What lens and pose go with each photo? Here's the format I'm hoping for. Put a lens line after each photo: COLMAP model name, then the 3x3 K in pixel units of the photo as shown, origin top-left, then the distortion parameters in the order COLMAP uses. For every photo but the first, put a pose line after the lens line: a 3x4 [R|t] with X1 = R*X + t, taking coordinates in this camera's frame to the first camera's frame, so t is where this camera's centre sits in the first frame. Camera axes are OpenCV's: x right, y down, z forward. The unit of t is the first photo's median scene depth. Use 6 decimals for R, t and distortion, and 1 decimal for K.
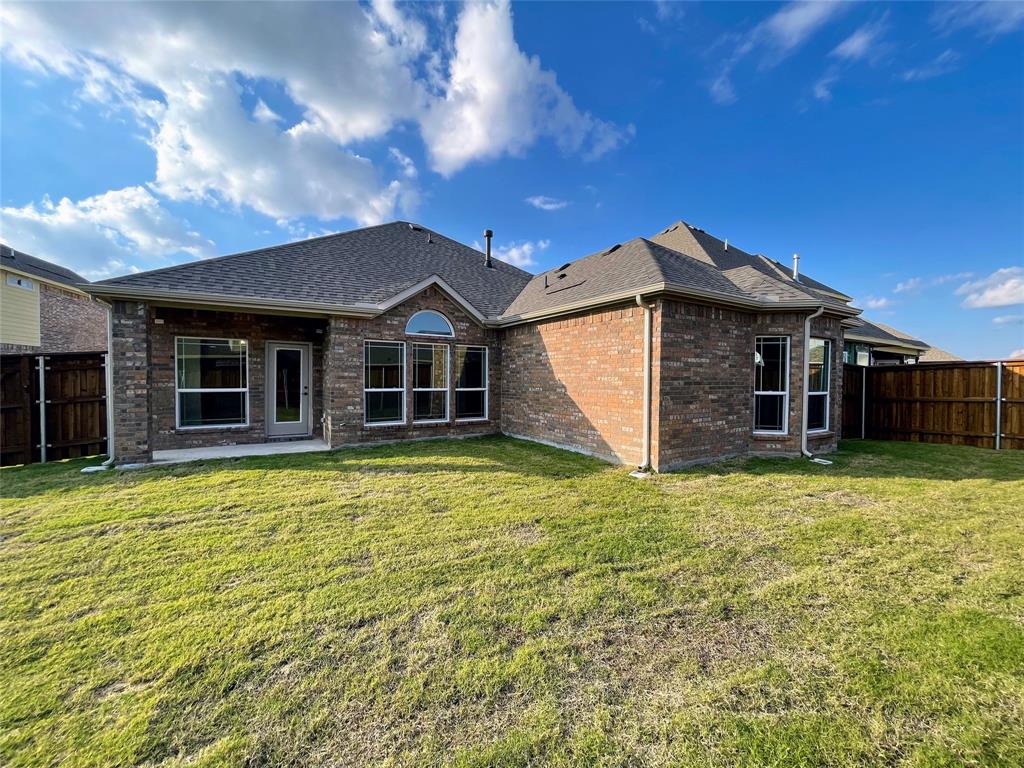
lens RADIAL K [[412.9, 0, 510.6], [0, 412.9, 386.7], [0, 0, 1]] dist [-0.002212, 0.000864]
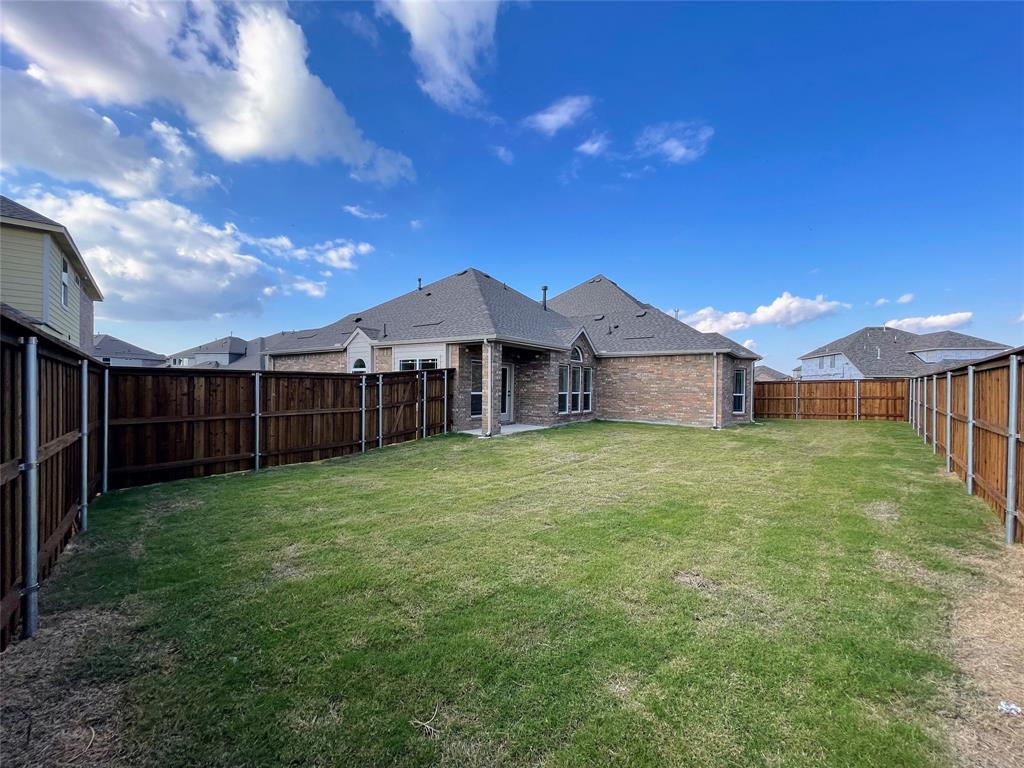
lens RADIAL K [[412.9, 0, 513.2], [0, 412.9, 418.1], [0, 0, 1]] dist [-0.002212, 0.000864]
pose [[0.919044, -0.022468, 0.393515, -1.413421], [-0.001572, 0.998157, 0.060663, 0.008482], [-0.394153, -0.056371, 0.917315, -0.587137]]
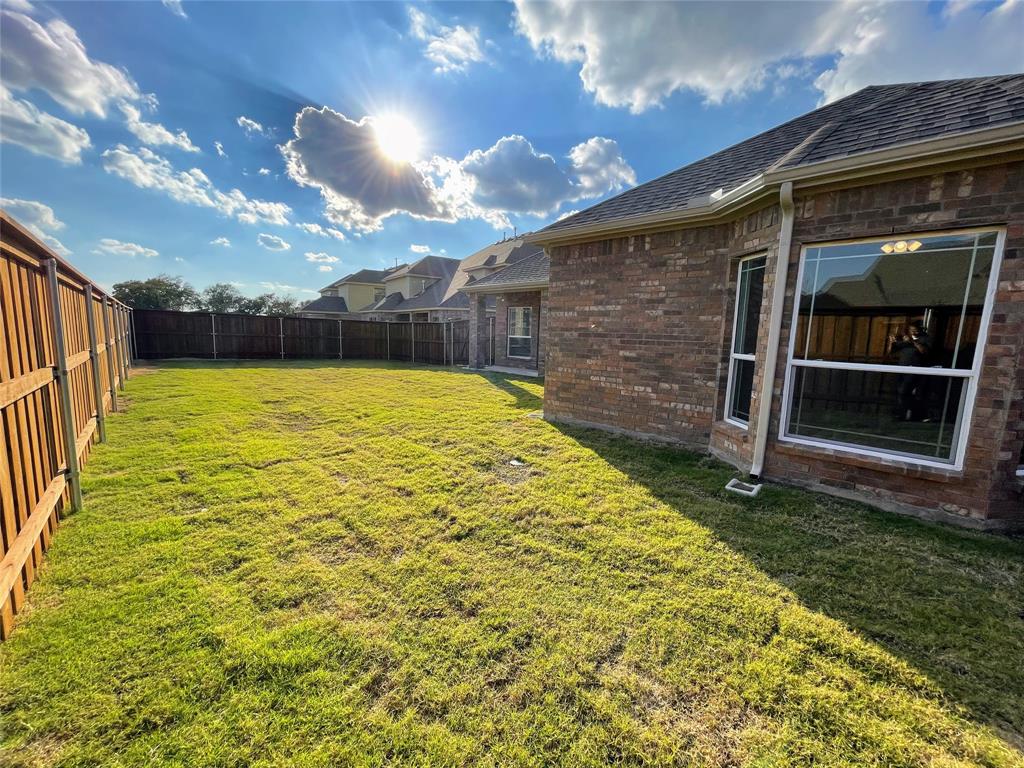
lens RADIAL K [[412.9, 0, 521.6], [0, 412.9, 387.0], [0, 0, 1]] dist [-0.002212, 0.000864]
pose [[0.271108, 0.127563, -0.954059, 1.156763], [-0.048282, 0.991734, 0.118880, 0.003913], [0.961337, 0.013835, 0.275026, 0.568396]]
